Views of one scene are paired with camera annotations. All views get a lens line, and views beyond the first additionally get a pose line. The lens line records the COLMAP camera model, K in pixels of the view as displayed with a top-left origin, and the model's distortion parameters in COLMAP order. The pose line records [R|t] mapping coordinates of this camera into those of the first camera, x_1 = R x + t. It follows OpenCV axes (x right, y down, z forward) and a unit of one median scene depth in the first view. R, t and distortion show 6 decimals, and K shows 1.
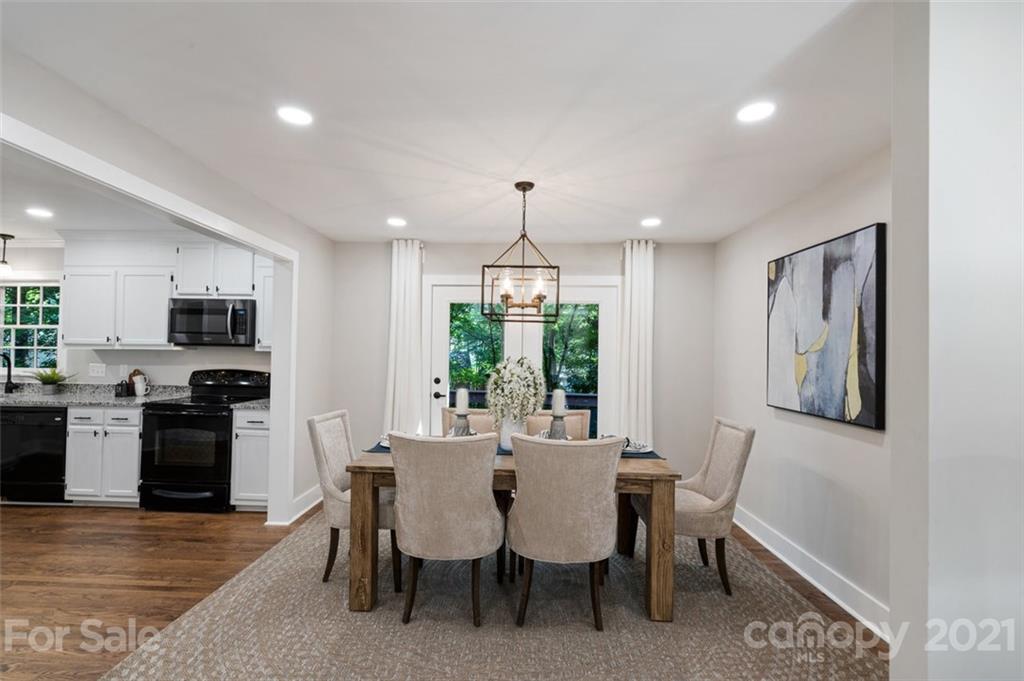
lens RADIAL K [[472.9, 0, 505.8], [0, 472.9, 339.0], [0, 0, 1]] dist [0.001683, 0.000283]
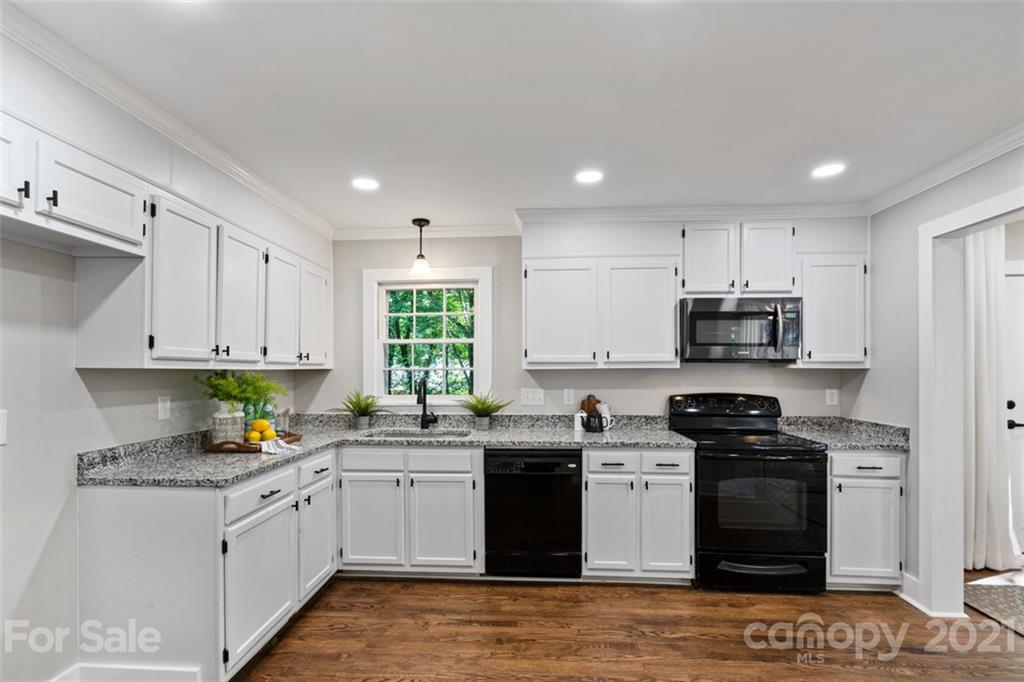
lens RADIAL K [[488.7, 0, 510.1], [0, 488.7, 357.4], [0, 0, 1]] dist [0.001372, 0.000173]
pose [[0.999532, -0.016364, -0.025846, -0.953146], [0.016638, 0.999807, 0.010400, -0.006651], [0.025671, -0.010825, 0.999612, 0.230153]]
